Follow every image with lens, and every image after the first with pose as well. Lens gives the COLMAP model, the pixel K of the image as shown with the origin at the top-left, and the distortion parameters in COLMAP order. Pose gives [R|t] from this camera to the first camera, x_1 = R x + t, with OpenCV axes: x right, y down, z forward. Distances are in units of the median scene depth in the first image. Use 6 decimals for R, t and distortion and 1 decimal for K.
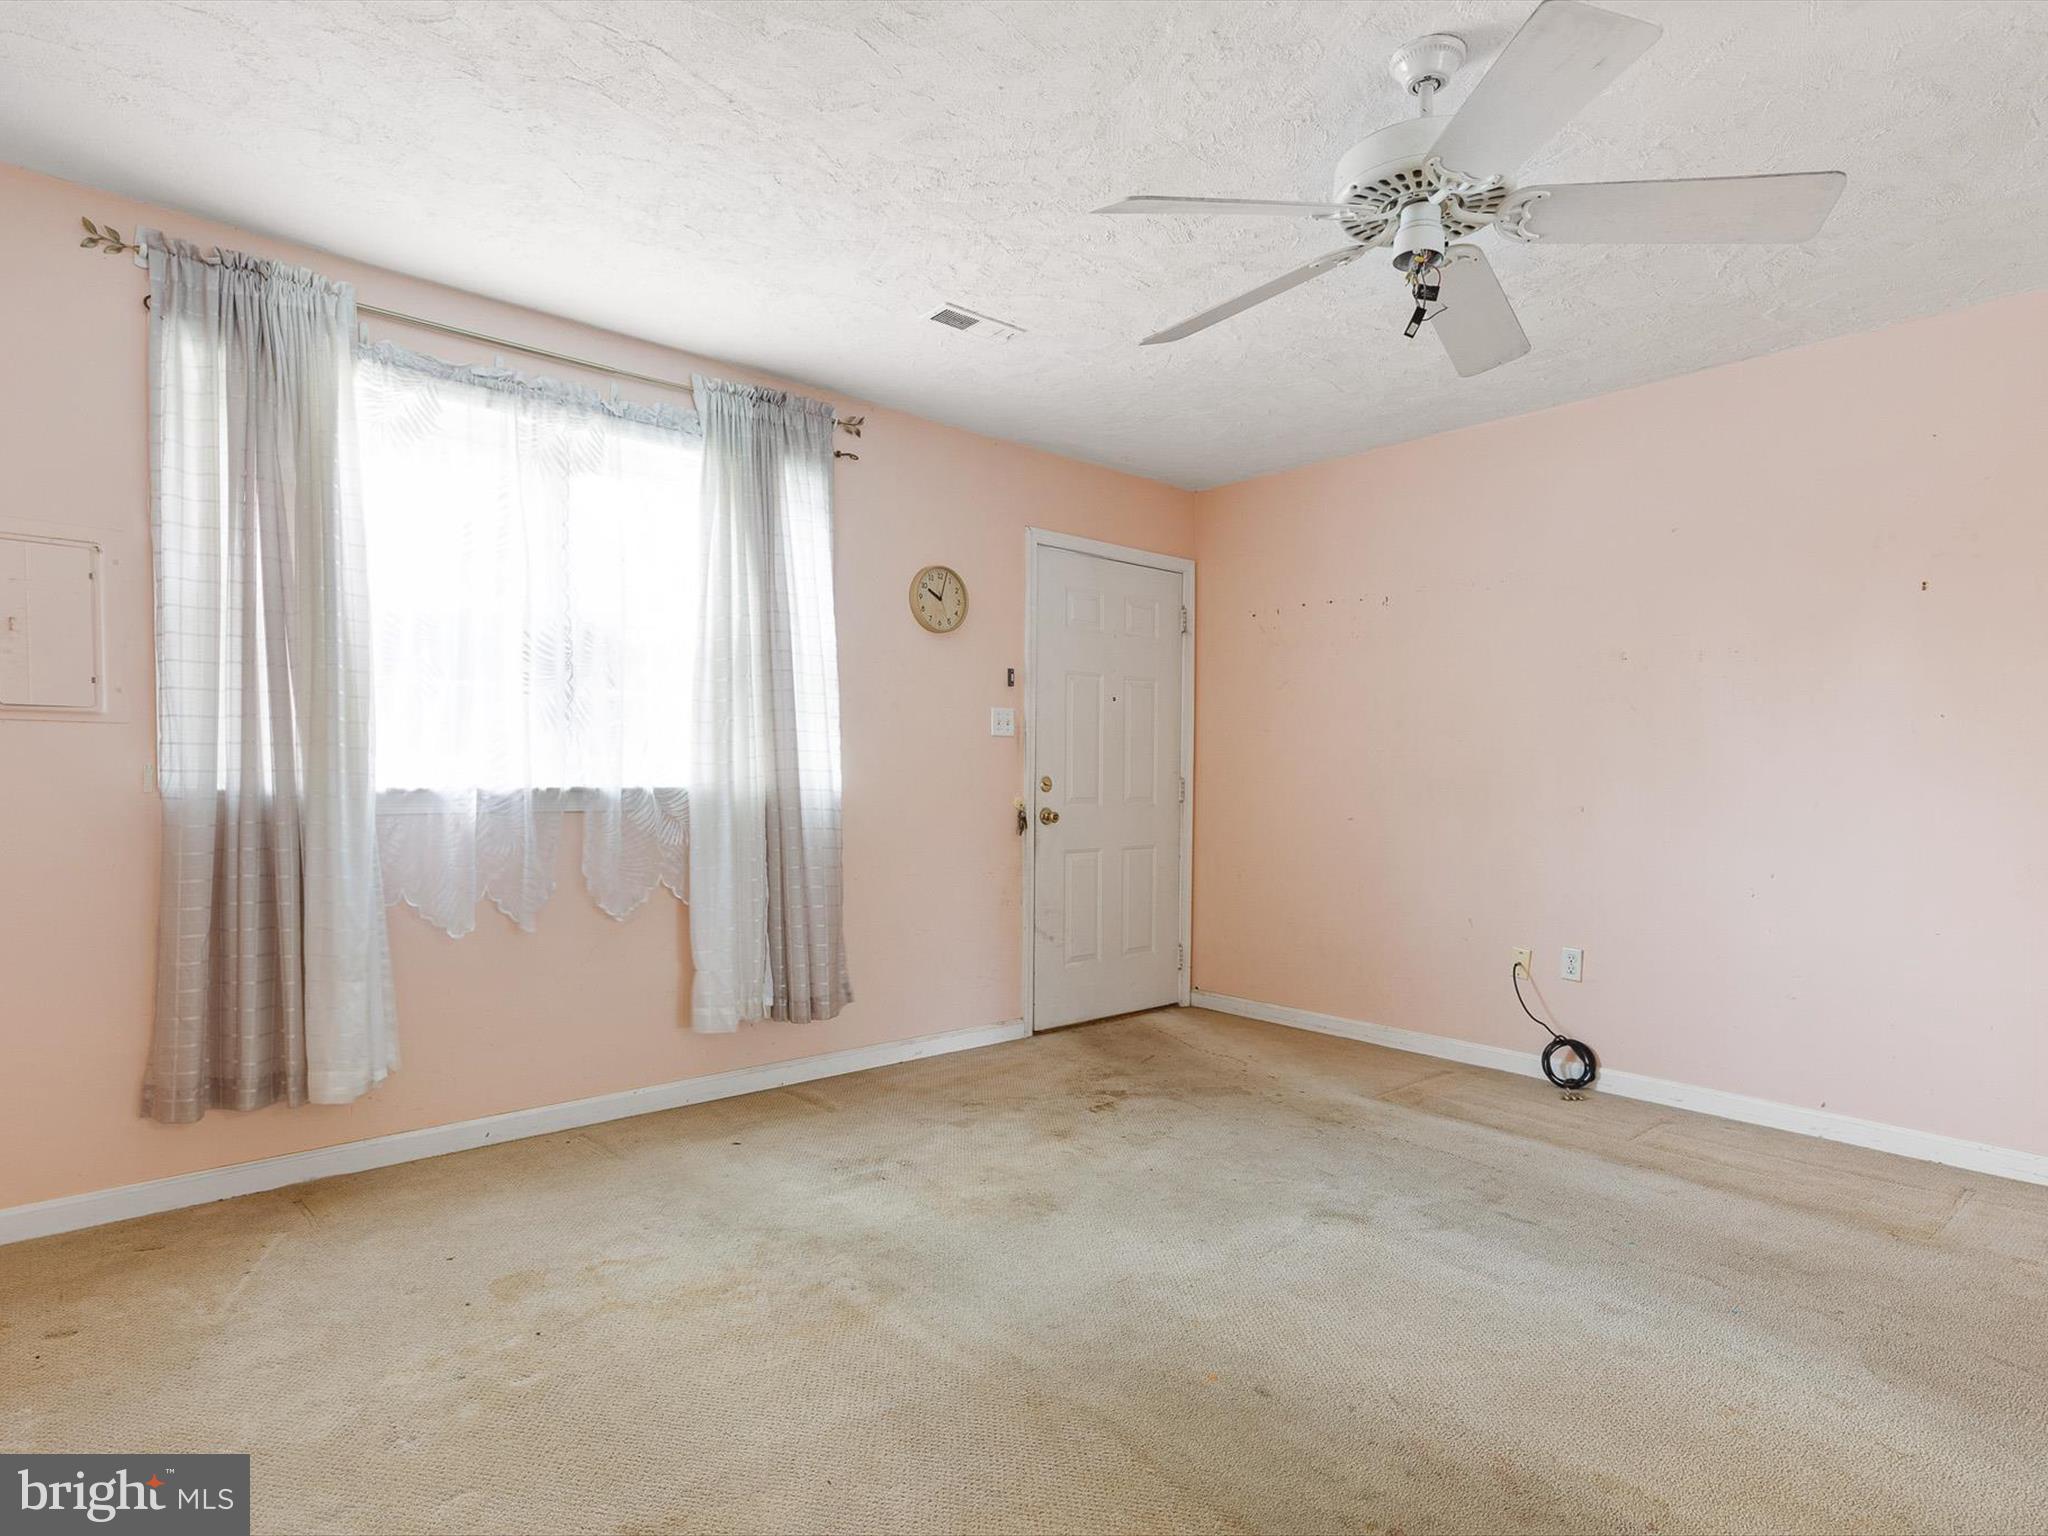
lens RADIAL K [[1126.0, 0, 1101.6], [0, 1126.0, 791.6], [0, 0, 1]] dist [0.002408, 0.001109]
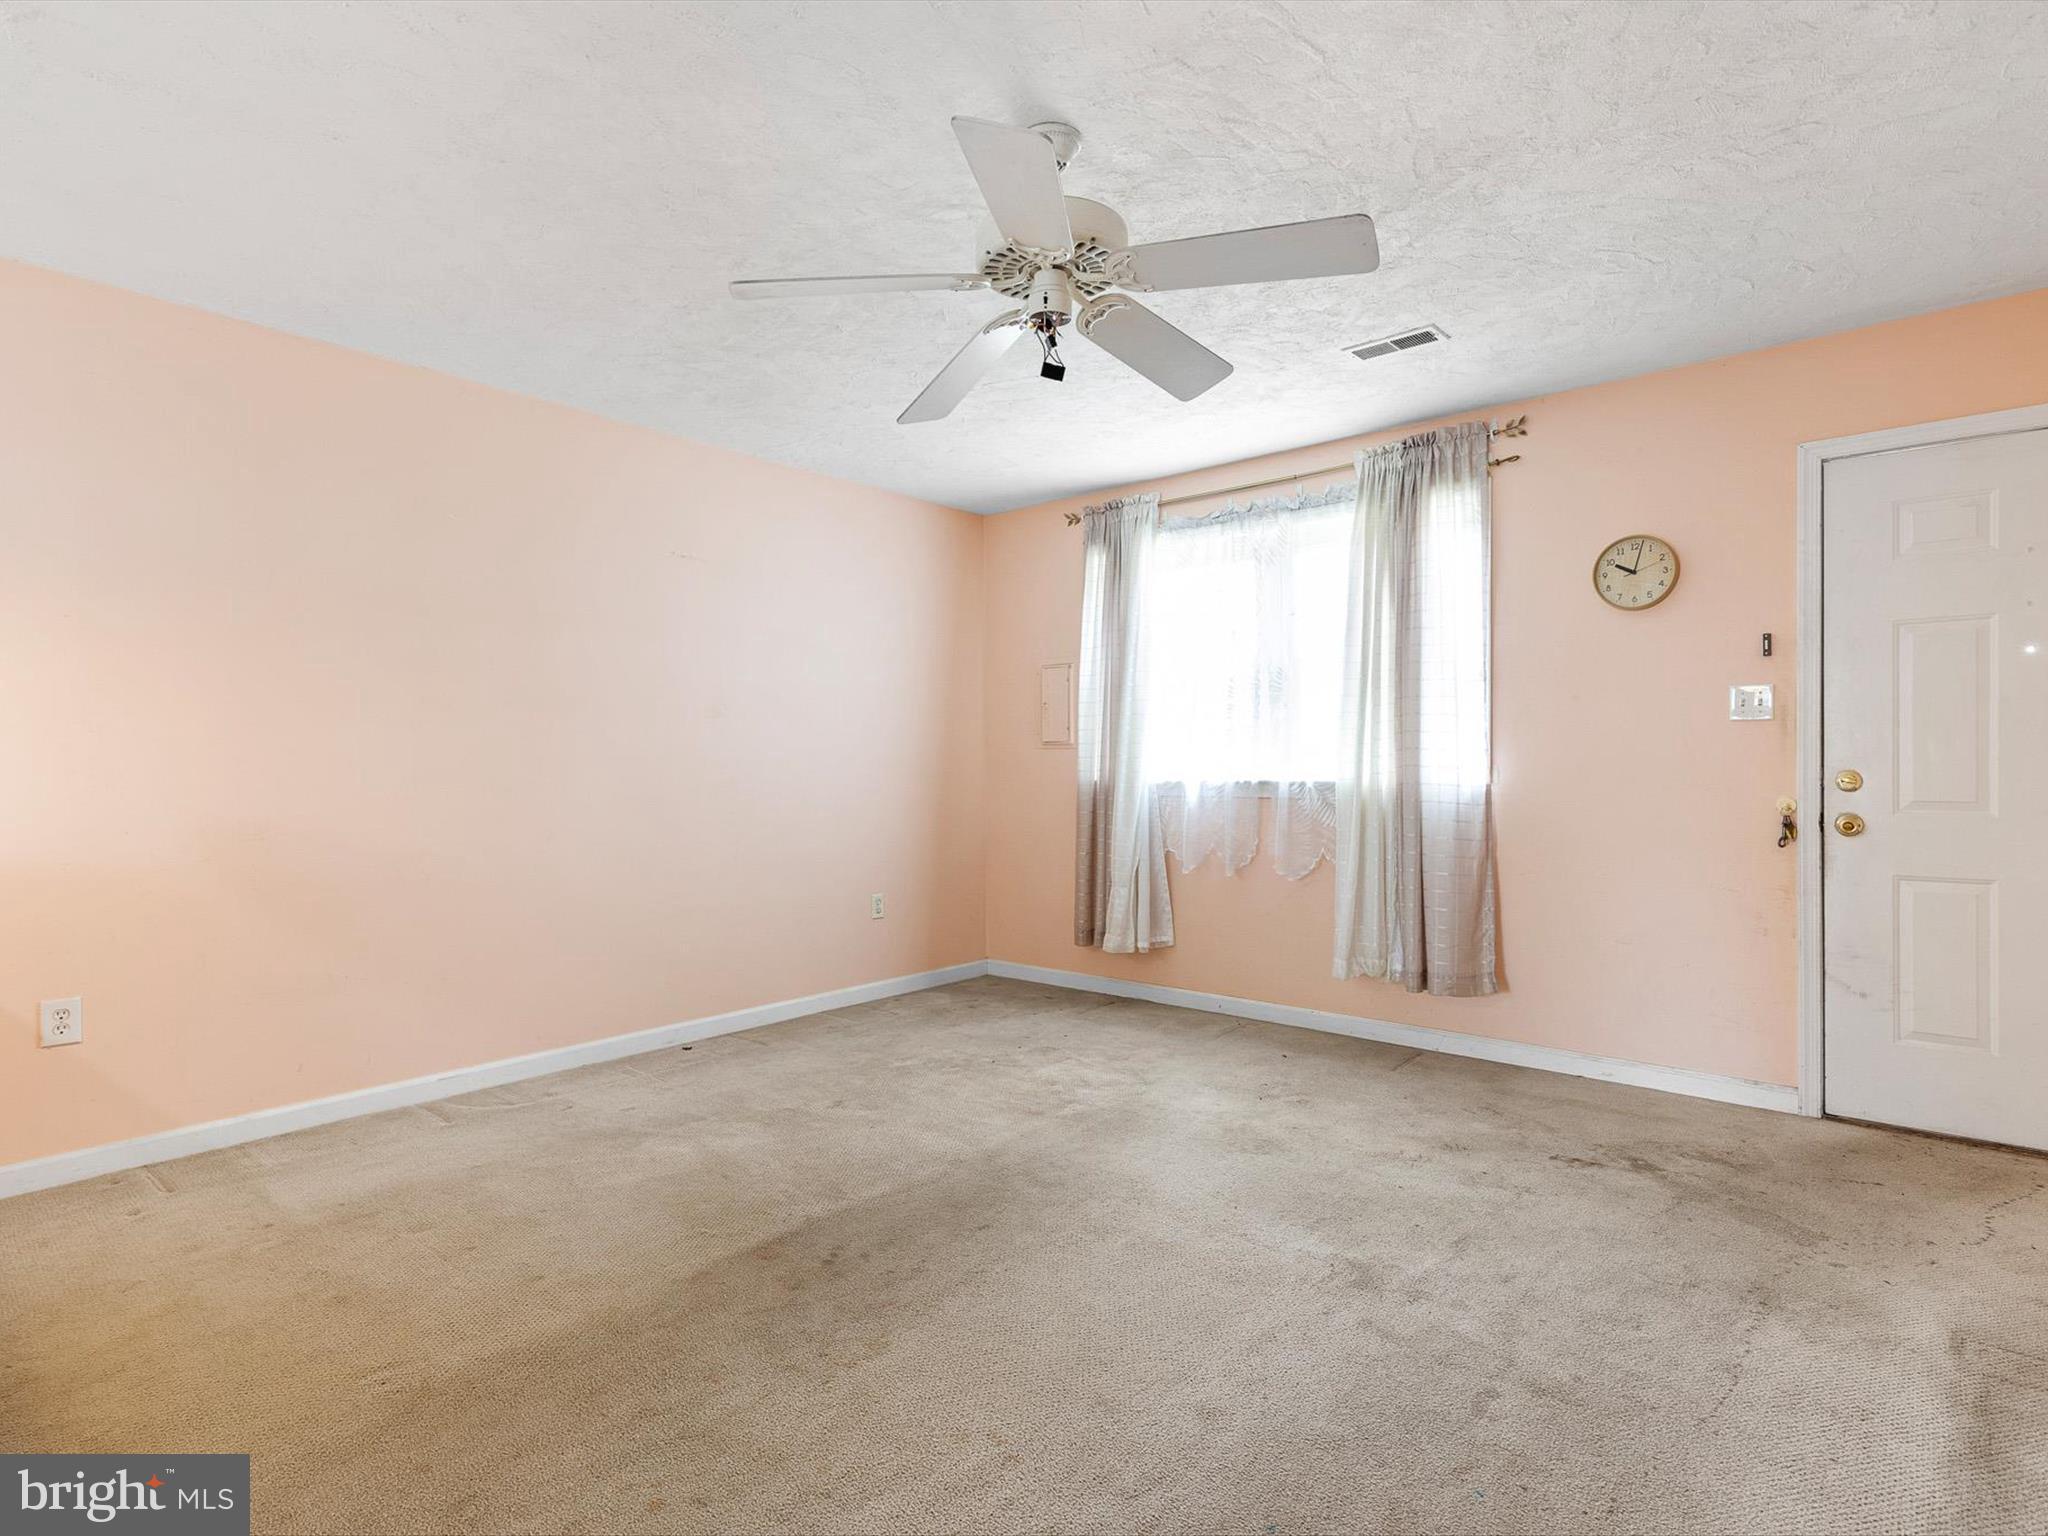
lens RADIAL K [[1128.6, 0, 1021.6], [0, 1128.6, 775.7], [0, 0, 1]] dist [0.000959, -0.000759]
pose [[0.064070, -0.005659, -0.997929, 0.807917], [-0.014073, 0.999879, -0.006573, 0.002810], [0.997846, 0.014465, 0.063983, 0.519564]]
